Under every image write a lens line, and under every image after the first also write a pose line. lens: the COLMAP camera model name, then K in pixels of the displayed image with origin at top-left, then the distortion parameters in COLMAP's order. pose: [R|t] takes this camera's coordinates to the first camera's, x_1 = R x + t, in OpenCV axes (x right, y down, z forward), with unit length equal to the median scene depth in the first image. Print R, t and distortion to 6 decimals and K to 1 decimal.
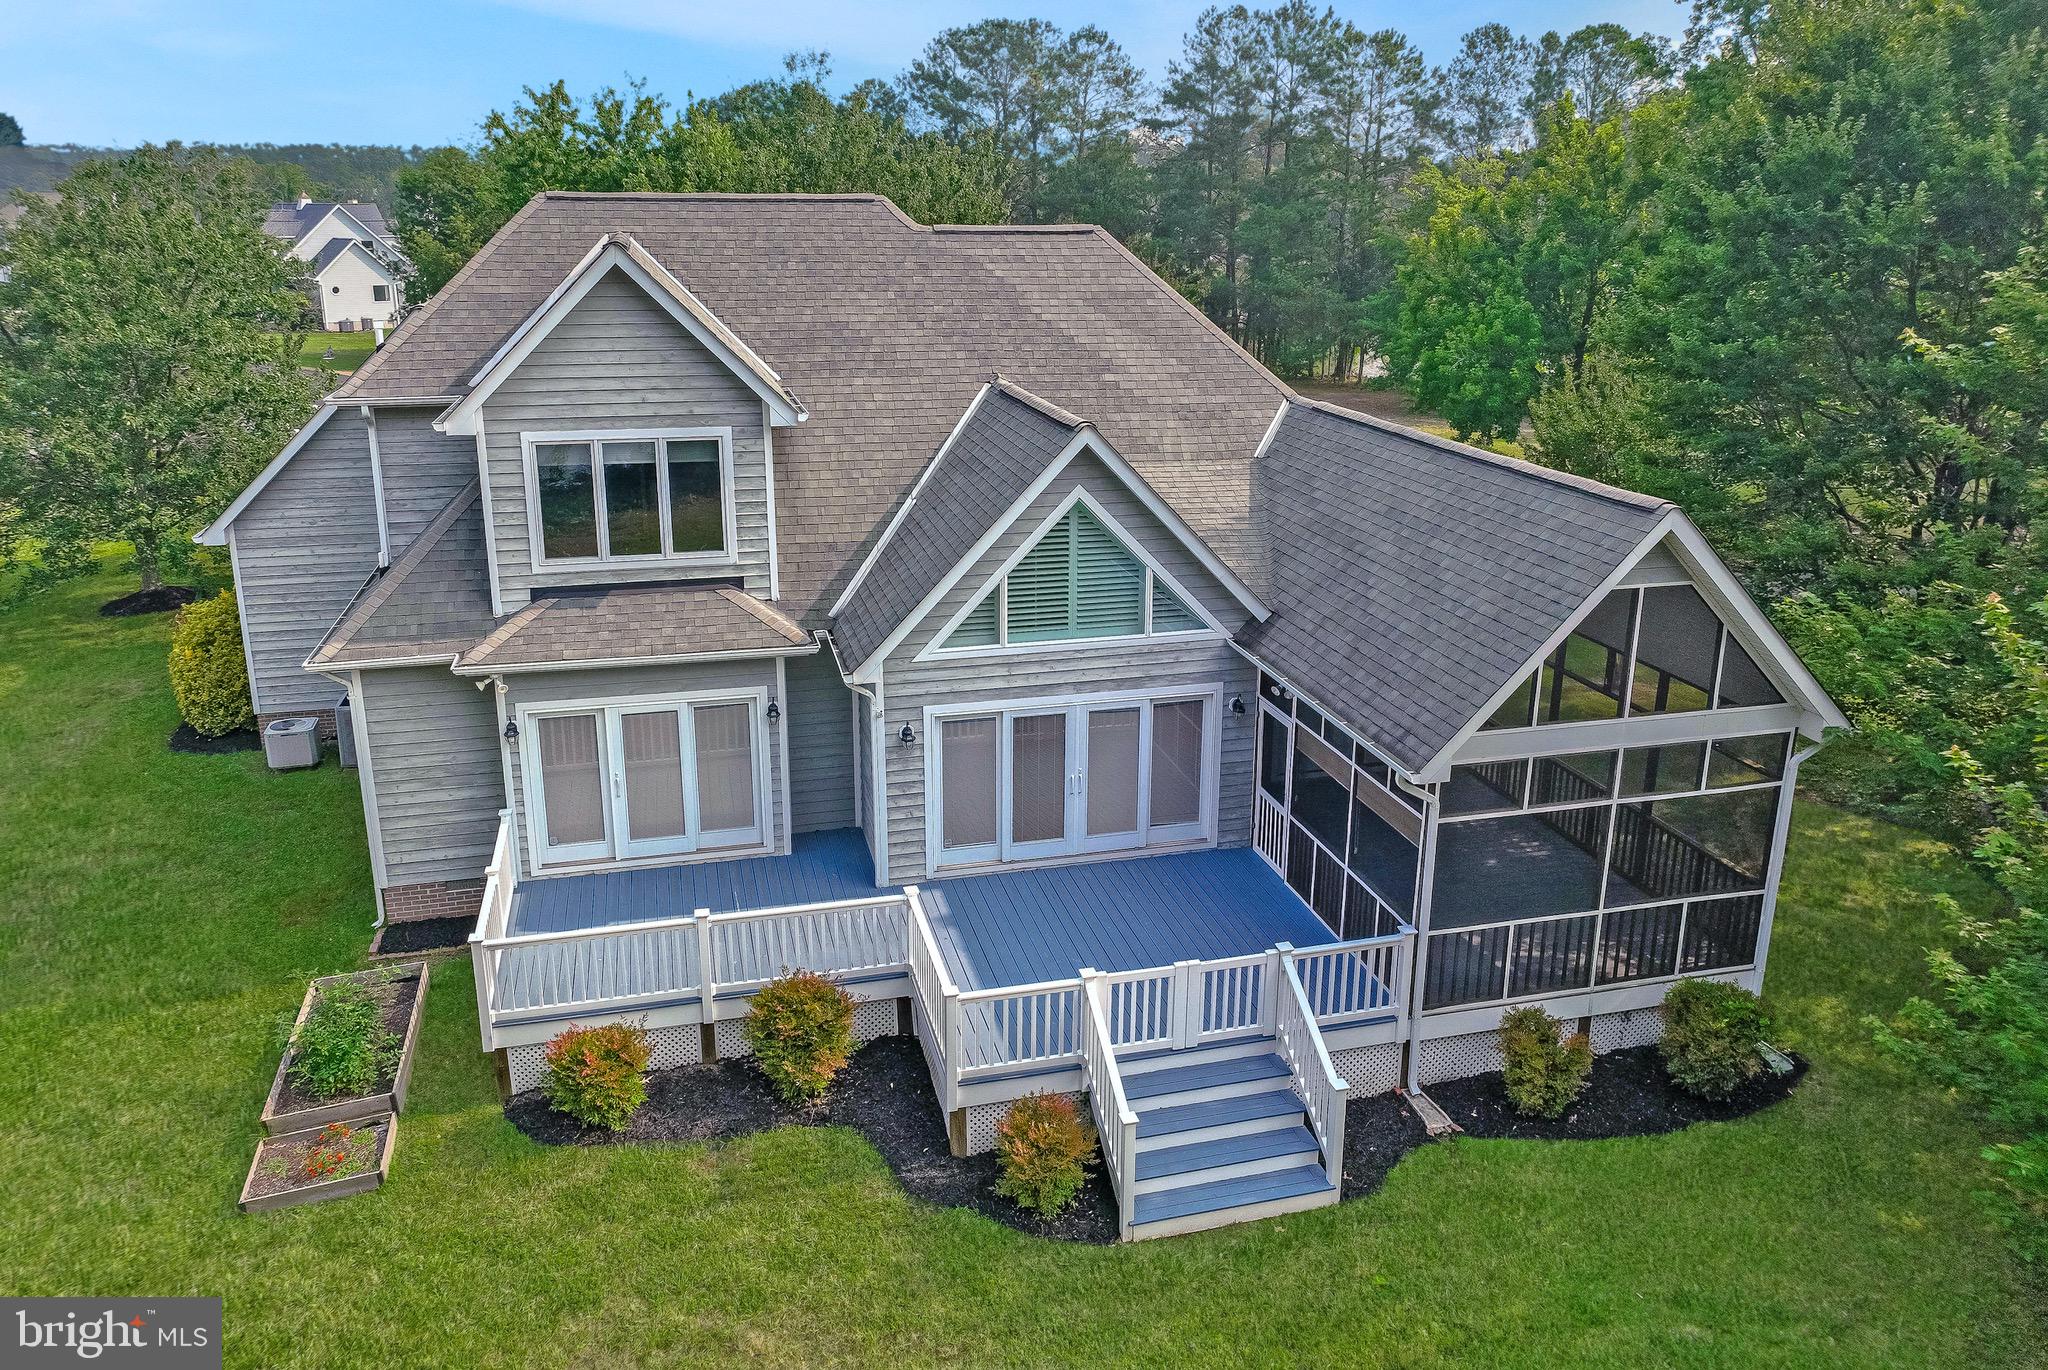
lens RADIAL K [[1428.0, 0, 1024.8], [0, 1428.0, 602.4], [0, 0, 1]] dist [0.009973, 0.000756]
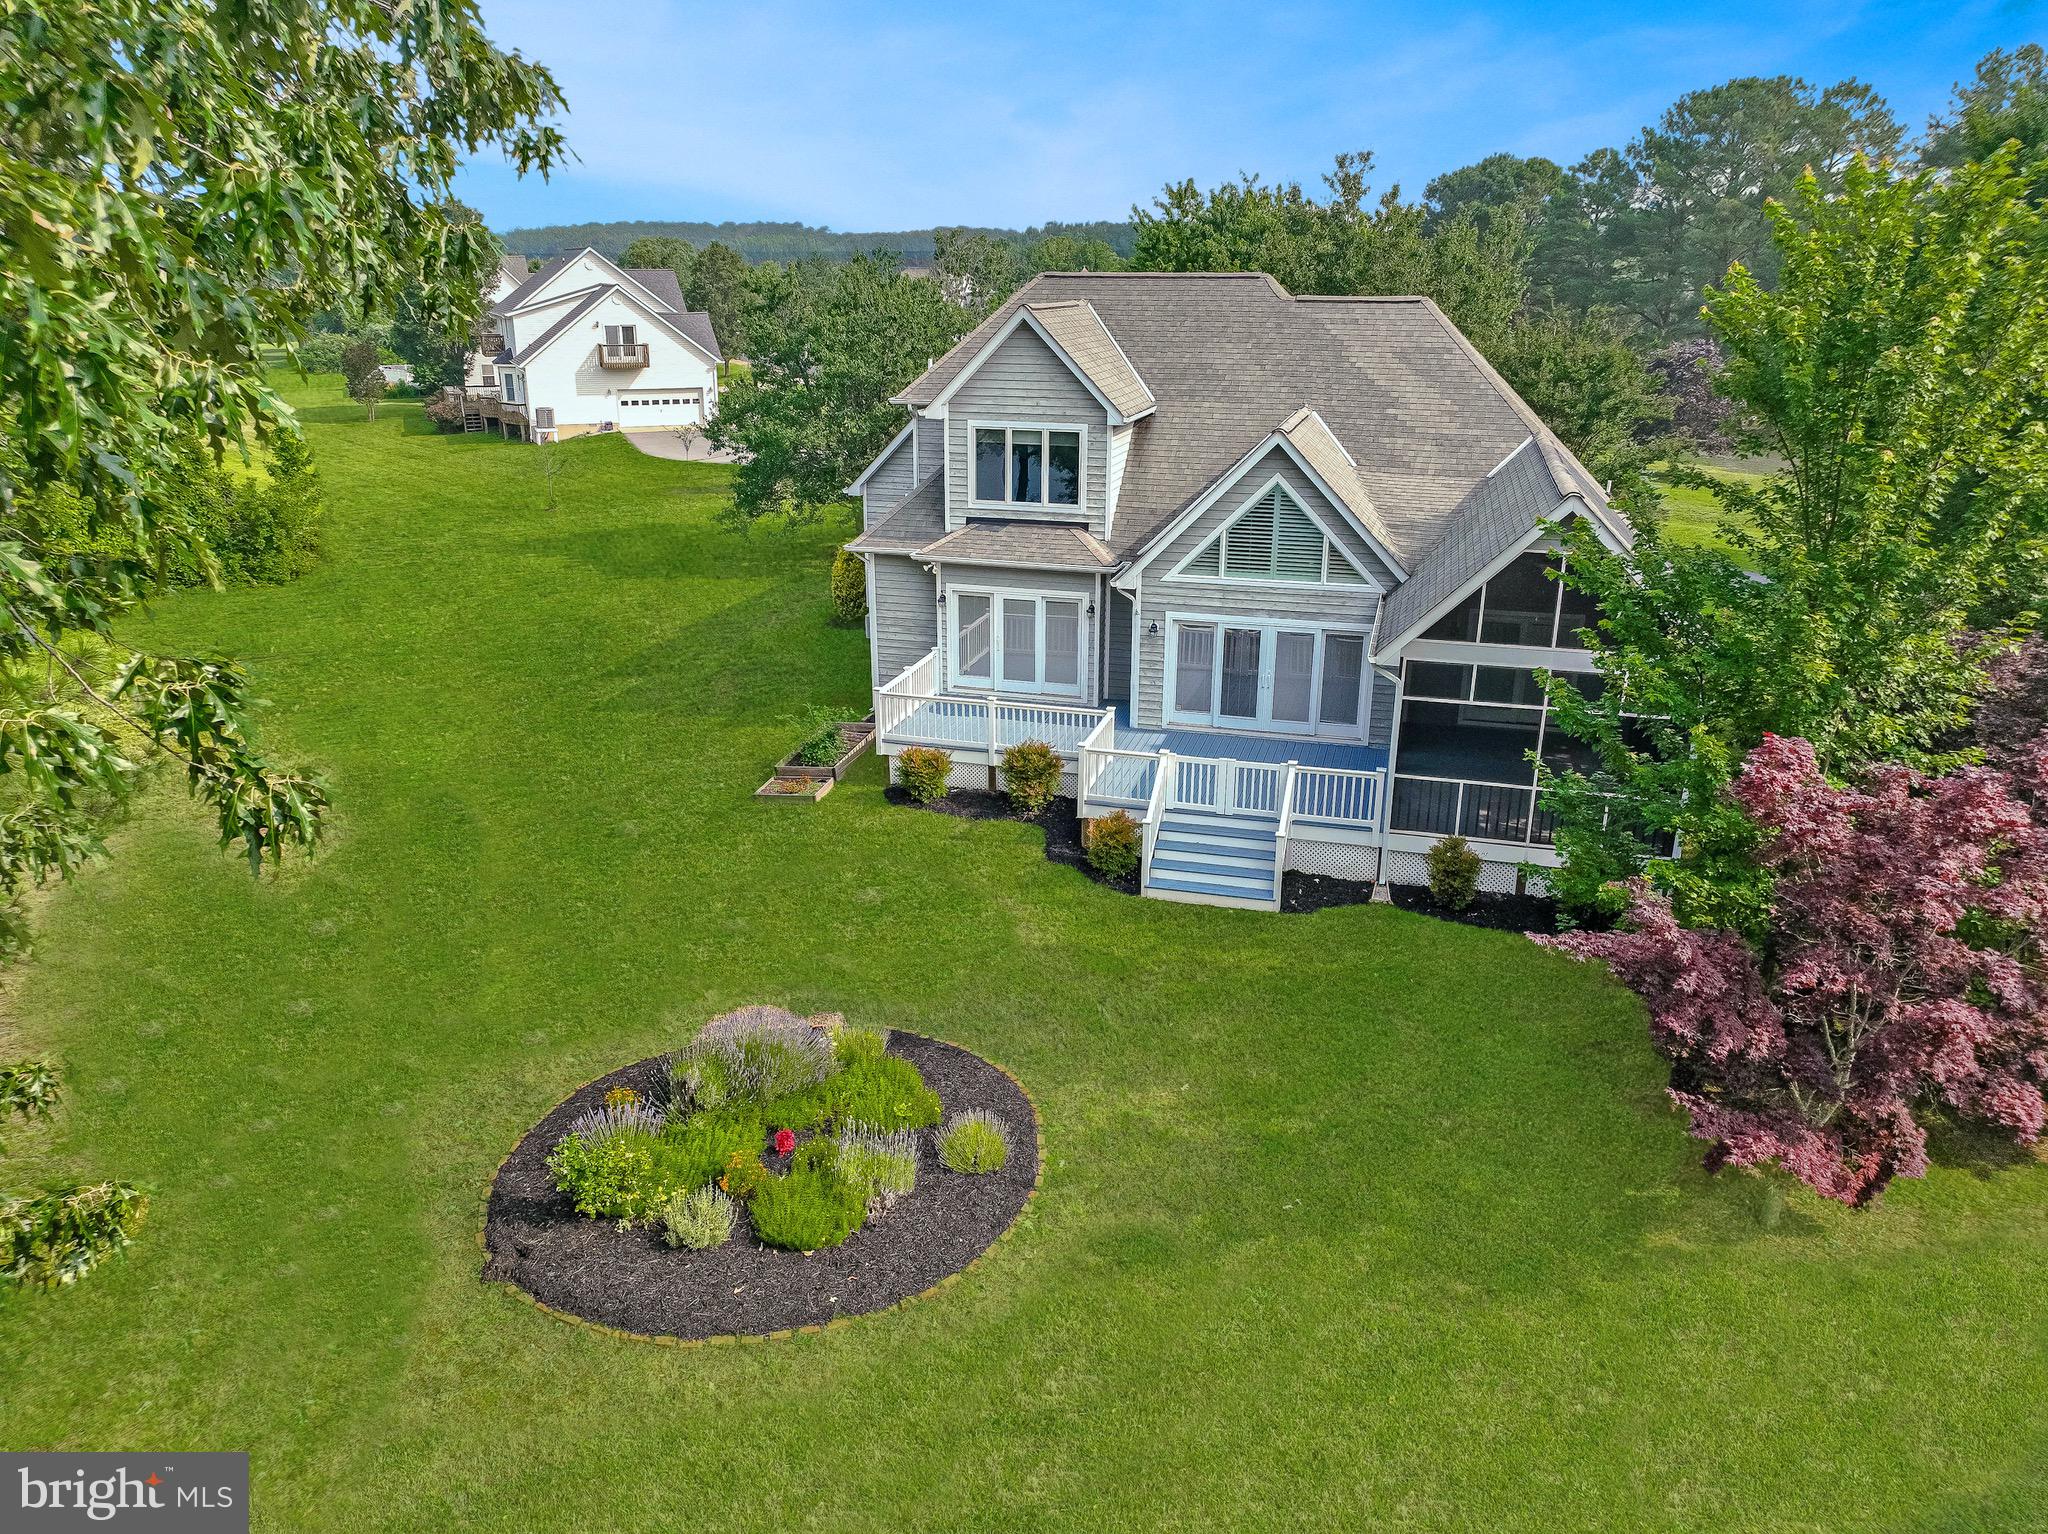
lens RADIAL K [[1434.6, 0, 1024.0], [0, 1434.6, 767.0], [0, 0, 1]] dist [0.003653, 0.009442]
pose [[0.861808, 0.162583, -0.480473, 0.557731], [-0.134896, 0.986590, 0.091884, 0.114466], [0.488968, -0.014373, 0.872183, -0.423104]]
